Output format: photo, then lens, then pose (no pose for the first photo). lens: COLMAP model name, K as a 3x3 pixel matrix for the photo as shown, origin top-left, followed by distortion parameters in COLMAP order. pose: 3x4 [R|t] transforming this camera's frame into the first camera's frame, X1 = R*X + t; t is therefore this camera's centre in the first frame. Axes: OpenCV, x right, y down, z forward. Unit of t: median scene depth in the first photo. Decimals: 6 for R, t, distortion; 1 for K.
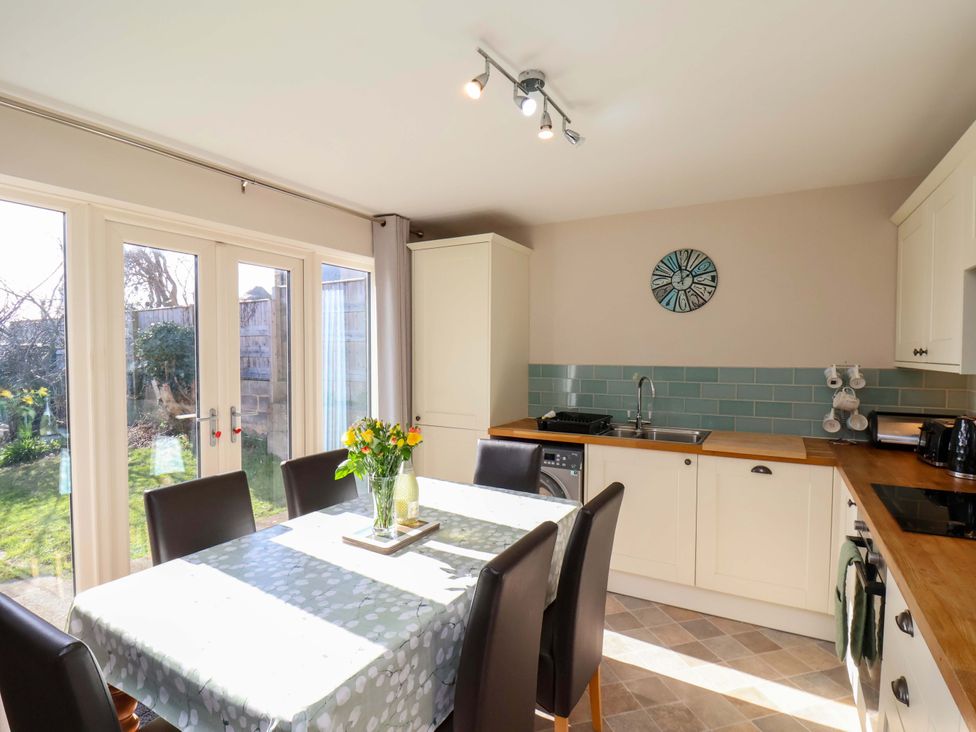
lens RADIAL K [[510.2, 0, 489.0], [0, 510.2, 376.1], [0, 0, 1]] dist [0.004557, -0.015242]
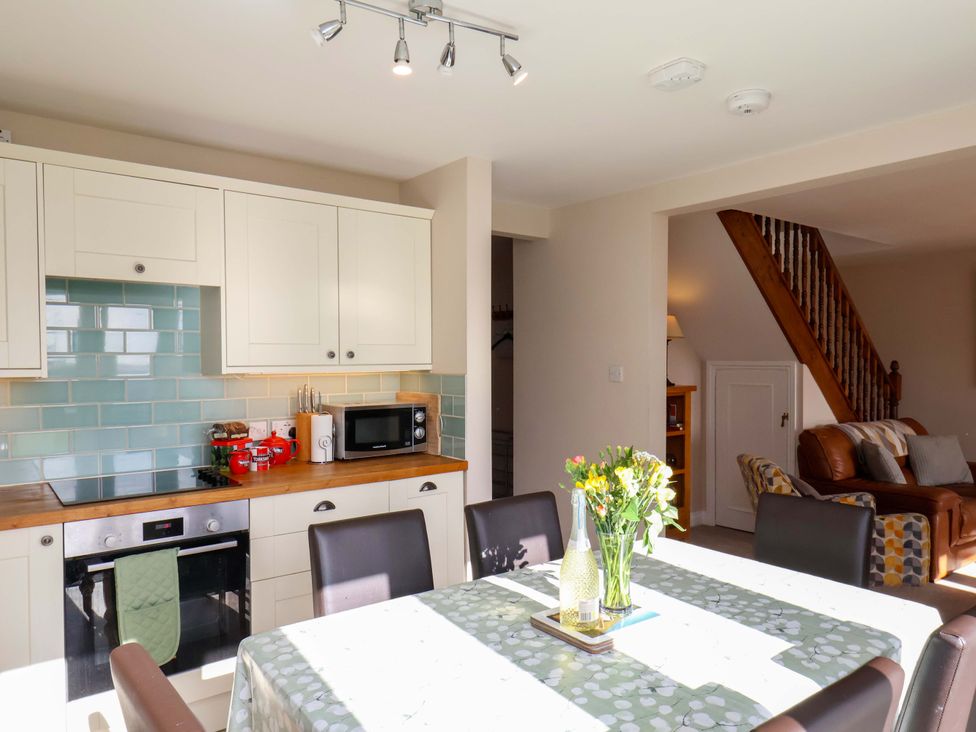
lens RADIAL K [[674.9, 0, 488.0], [0, 674.9, 366.0], [0, 0, 1]] dist [0.019535, -0.001282]
pose [[-0.922709, -0.008491, 0.385404, -0.434210], [0.015809, 0.998083, 0.059836, -0.098570], [-0.385174, 0.061304, -0.920806, 2.069559]]
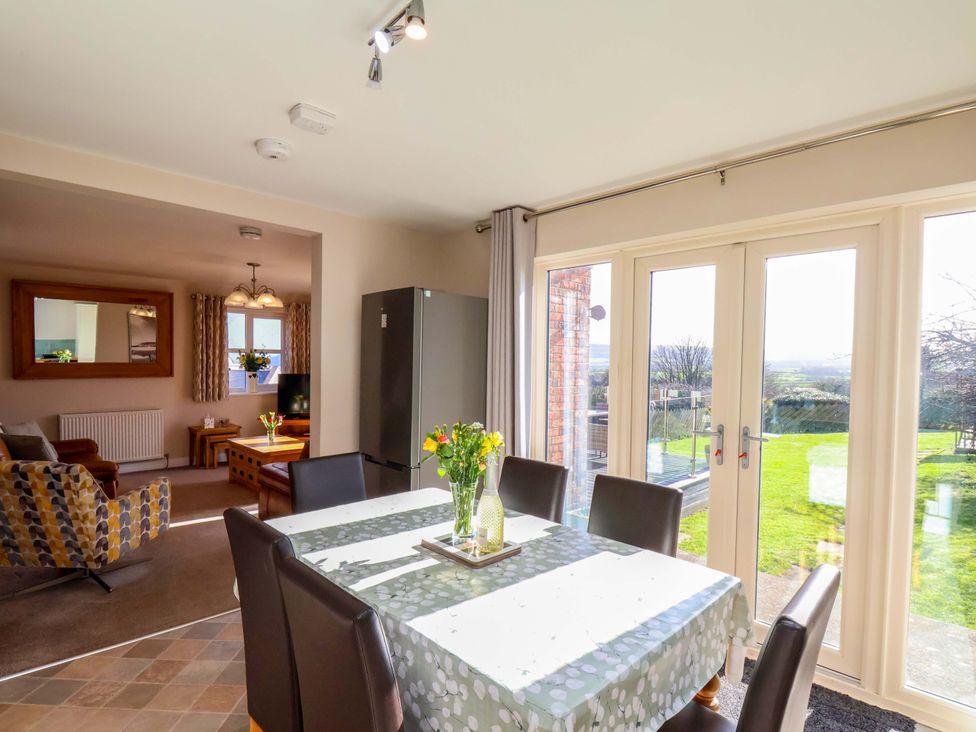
lens RADIAL K [[510.2, 0, 489.0], [0, 510.2, 376.1], [0, 0, 1]] dist [0.004557, -0.015242]
pose [[-0.271712, 0.018623, -0.962199, 0.796211], [-0.062750, 0.997342, 0.037022, -0.055252], [0.960331, 0.070437, -0.269821, 1.406500]]
